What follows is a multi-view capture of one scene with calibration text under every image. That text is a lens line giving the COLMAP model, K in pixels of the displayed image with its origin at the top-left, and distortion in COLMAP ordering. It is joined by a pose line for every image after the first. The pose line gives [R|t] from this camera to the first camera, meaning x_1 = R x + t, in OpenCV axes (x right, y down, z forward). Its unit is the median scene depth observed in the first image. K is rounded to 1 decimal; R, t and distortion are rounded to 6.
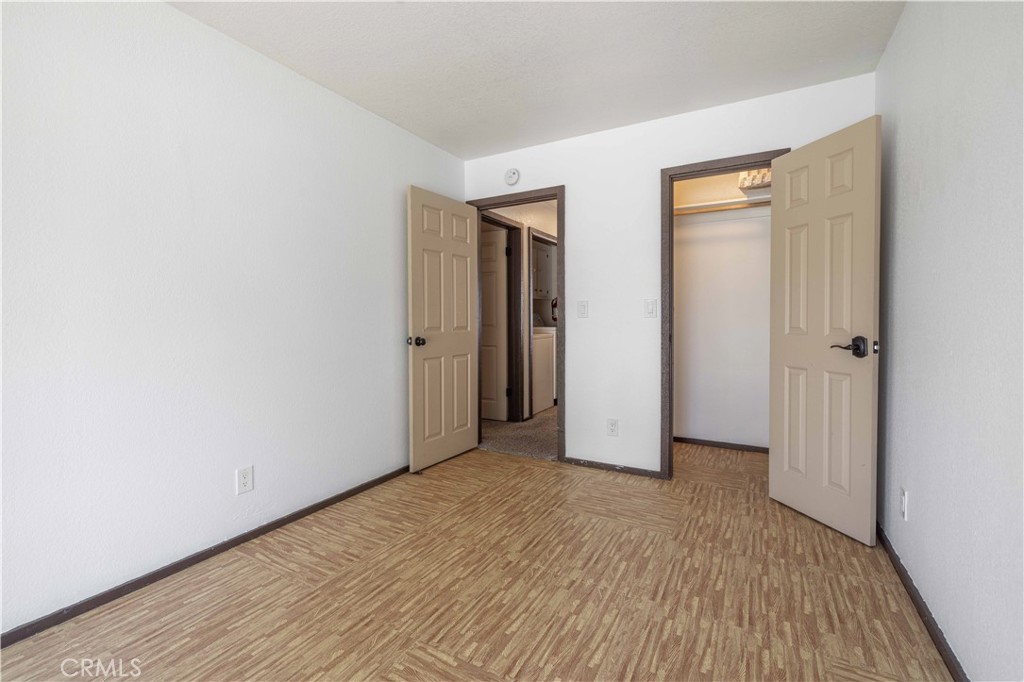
lens RADIAL K [[436.9, 0, 512.0], [0, 436.9, 341.0], [0, 0, 1]] dist [-0.000783, -0.000124]
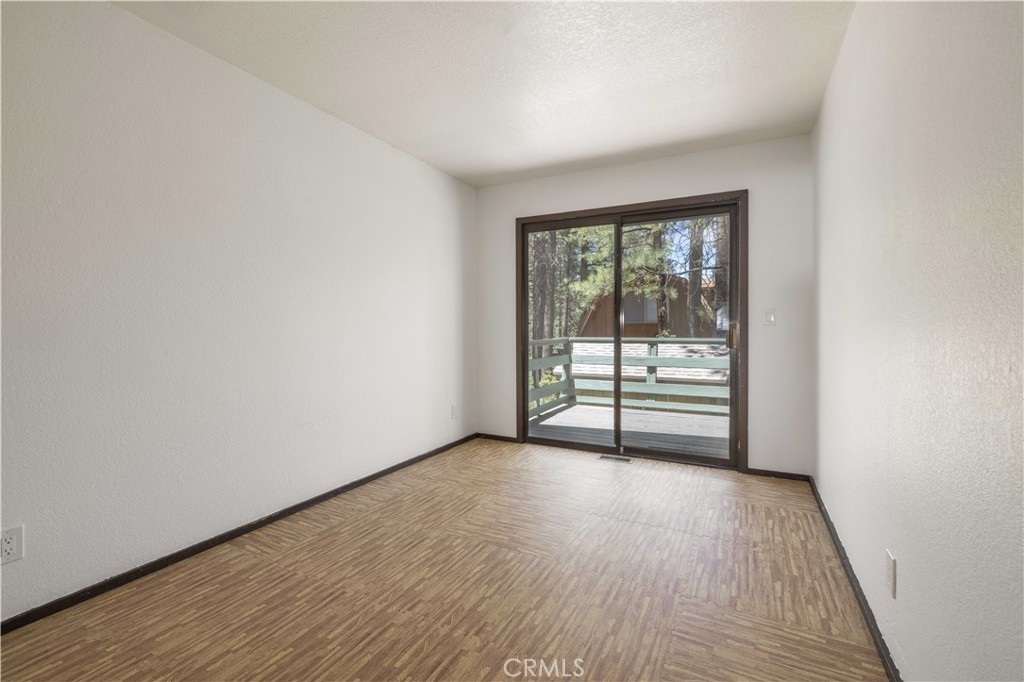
lens RADIAL K [[436.9, 0, 512.0], [0, 436.9, 341.0], [0, 0, 1]] dist [-0.000783, -0.000124]
pose [[-0.999566, 0.006544, -0.028725, -0.051778], [0.004212, 0.996746, 0.080491, -0.085745], [0.029158, 0.080335, -0.996341, 1.907238]]
